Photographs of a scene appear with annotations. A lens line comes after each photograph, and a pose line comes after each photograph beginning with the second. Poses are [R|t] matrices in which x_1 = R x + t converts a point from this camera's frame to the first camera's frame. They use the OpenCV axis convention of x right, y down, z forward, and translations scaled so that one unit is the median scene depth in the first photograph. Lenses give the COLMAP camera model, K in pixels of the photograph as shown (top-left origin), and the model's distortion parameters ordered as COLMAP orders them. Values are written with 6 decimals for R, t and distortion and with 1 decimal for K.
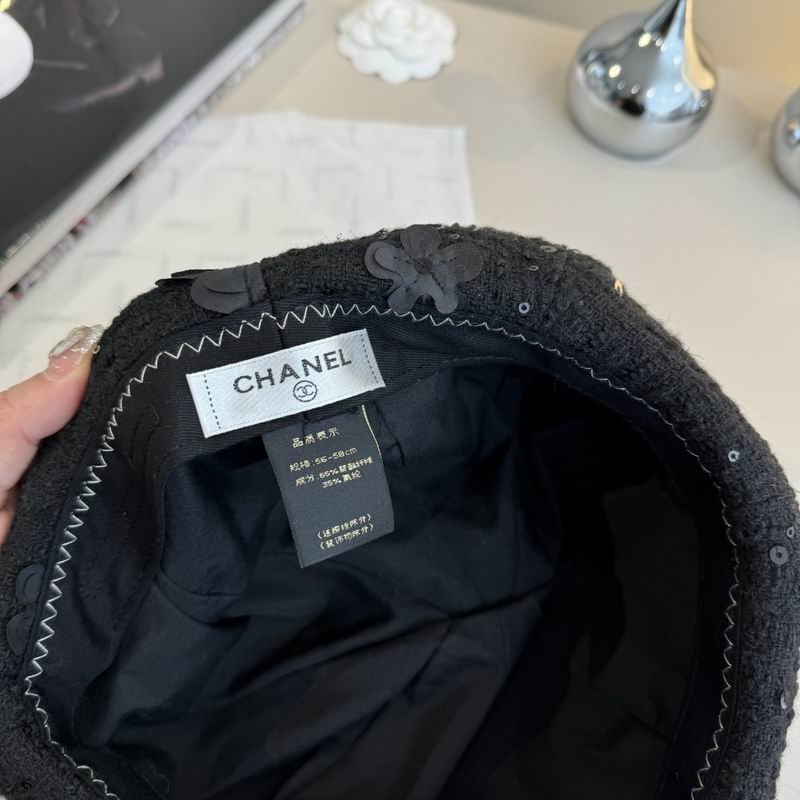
lens RADIAL K [[751.8, 0, 402.6], [0, 751.8, 408.8], [0, 0, 1]] dist [-0.075615, 0.034977]
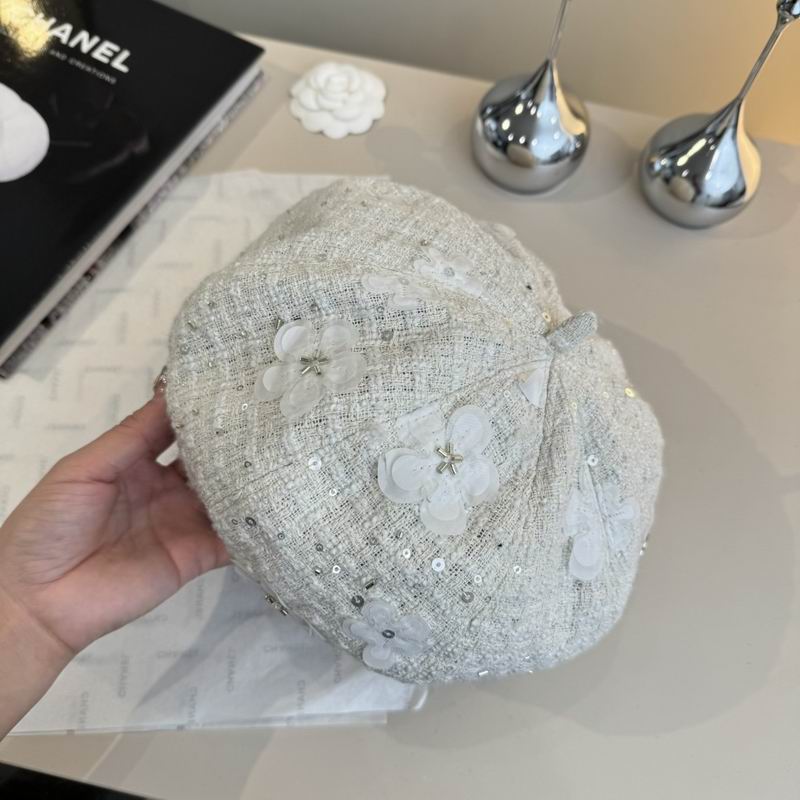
lens RADIAL K [[729.8, 0, 402.7], [0, 729.8, 395.9], [0, 0, 1]] dist [-0.047689, 0.005023]
pose [[0.999263, -0.034617, -0.016606, 0.116363], [0.034967, 0.999162, 0.021255, -0.027086], [0.015856, -0.021820, 0.999636, -0.252095]]
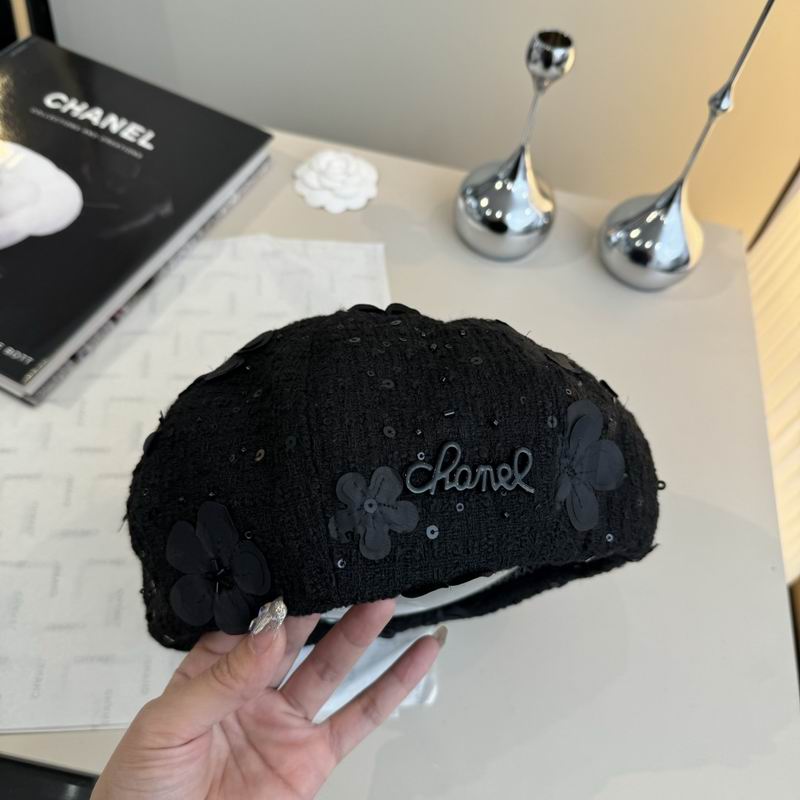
lens RADIAL K [[719.9, 0, 407.3], [0, 719.9, 395.1], [0, 0, 1]] dist [0.016907, -0.108399]
pose [[0.997756, -0.033037, 0.058231, 0.038549], [0.040475, 0.990480, -0.131573, 0.104794], [-0.053330, 0.133635, 0.989595, -0.359643]]
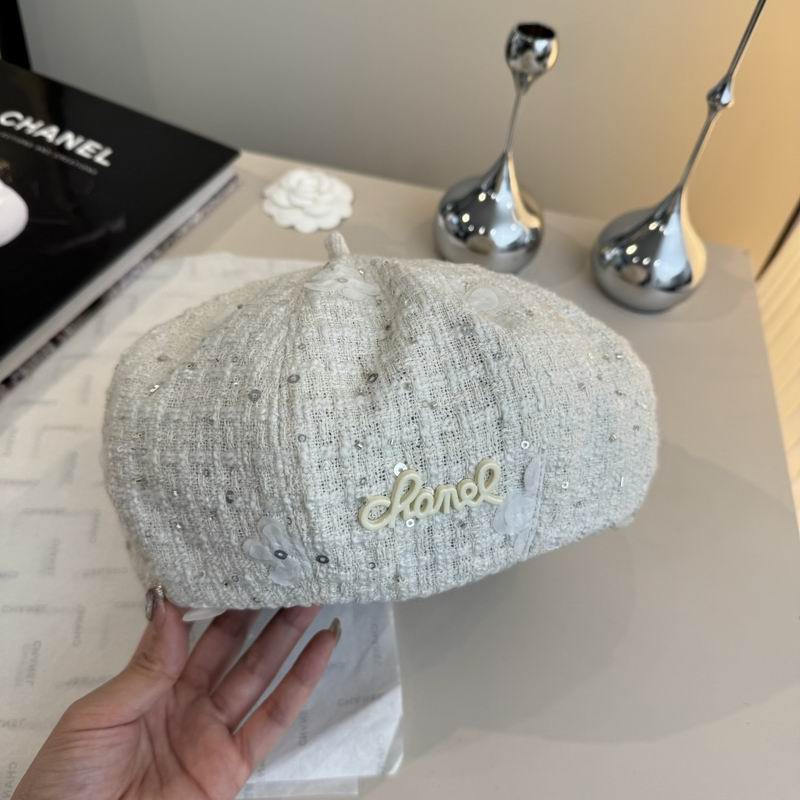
lens RADIAL K [[726.2, 0, 400.2], [0, 726.2, 406.1], [0, 0, 1]] dist [0.000324, -0.076703]
pose [[0.998221, -0.036246, 0.047330, 0.091962], [0.044984, 0.978961, -0.199027, 0.139362], [-0.039120, 0.200802, 0.978850, -0.228497]]
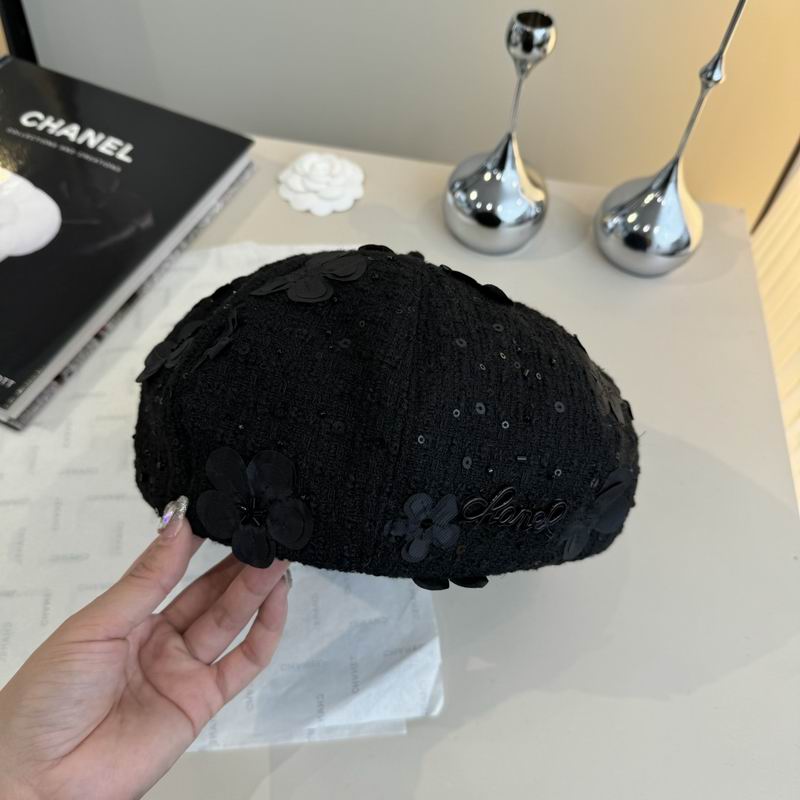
lens RADIAL K [[720.1, 0, 403.5], [0, 720.1, 399.0], [0, 0, 1]] dist [0.009960, -0.088940]
pose [[0.995452, -0.088100, 0.036233, 0.068241], [0.092253, 0.986383, -0.136155, 0.106054], [-0.023744, 0.138878, 0.990025, -0.316272]]
